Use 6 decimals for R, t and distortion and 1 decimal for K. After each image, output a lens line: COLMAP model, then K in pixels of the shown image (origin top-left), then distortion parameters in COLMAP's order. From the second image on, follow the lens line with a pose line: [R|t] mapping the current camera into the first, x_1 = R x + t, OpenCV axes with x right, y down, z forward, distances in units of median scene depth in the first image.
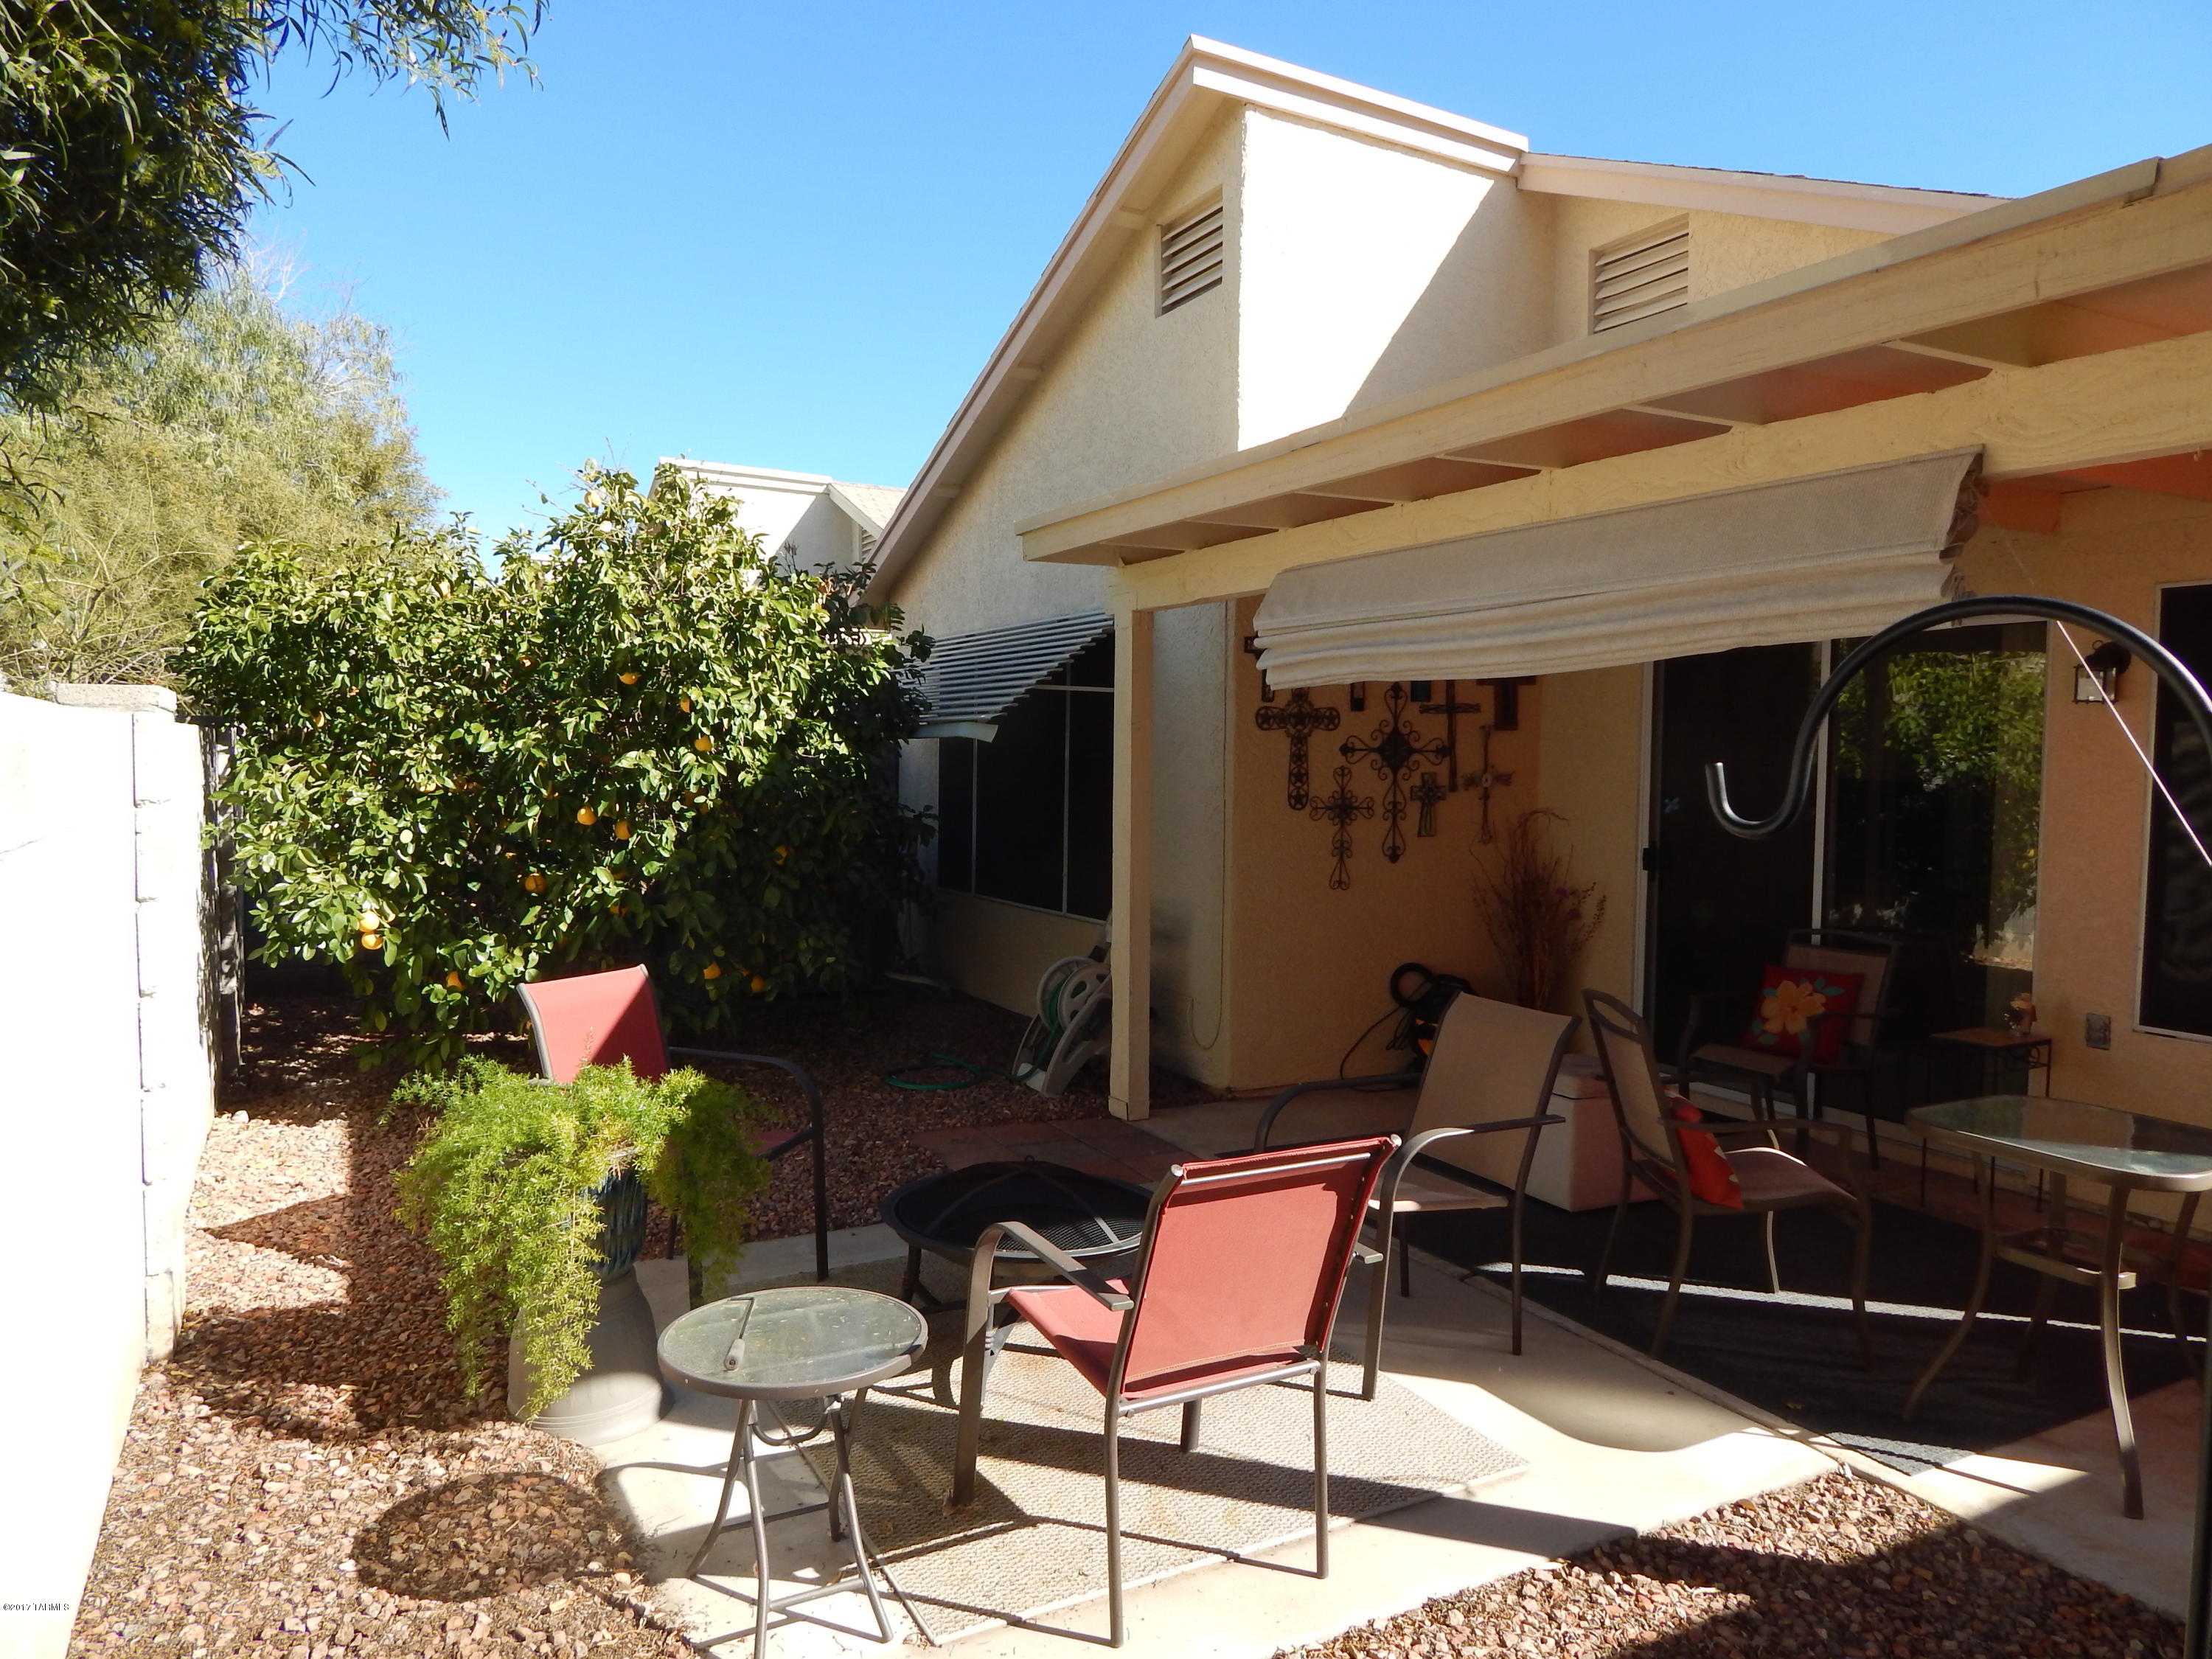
lens RADIAL K [[1476.6, 0, 1110.7], [0, 1476.6, 826.5], [0, 0, 1]] dist [0.006244, -0.001499]
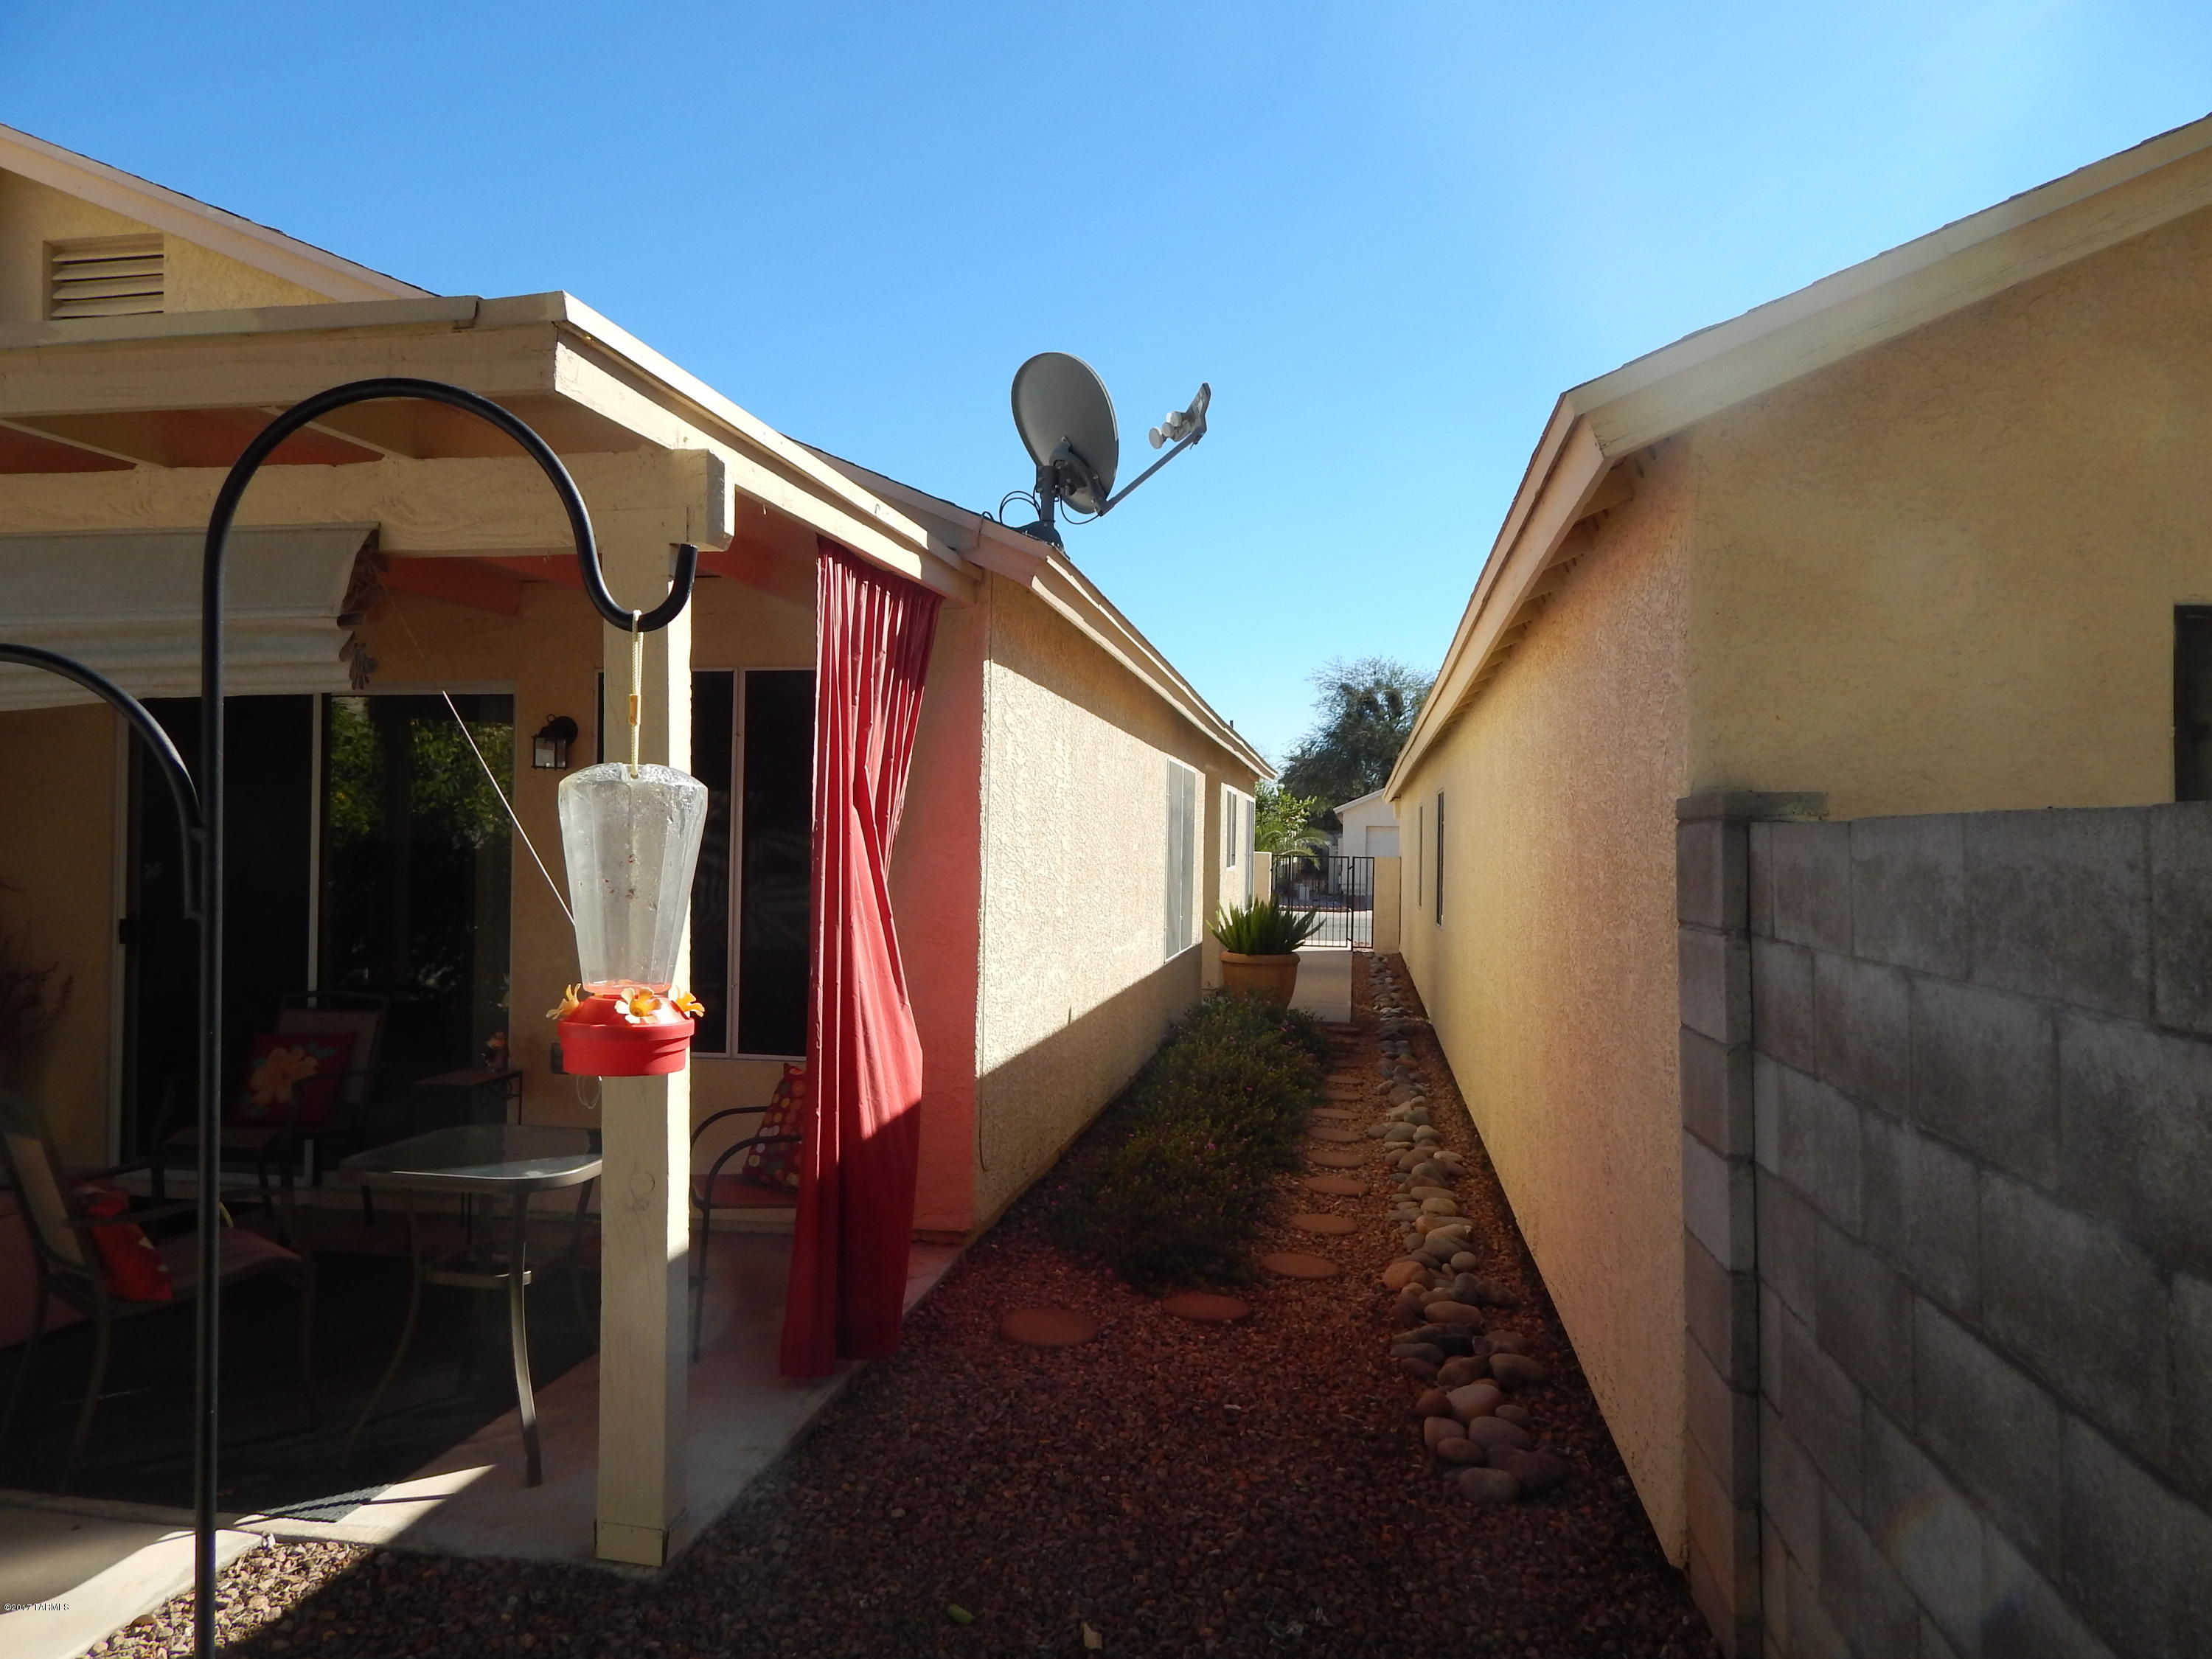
lens RADIAL K [[1476.6, 0, 1110.7], [0, 1476.6, 826.5], [0, 0, 1]] dist [0.006244, -0.001499]
pose [[0.627216, -0.006385, 0.778819, 0.085478], [0.039641, 0.998932, -0.023736, 0.007670], [-0.777836, 0.045761, 0.626800, -0.070122]]
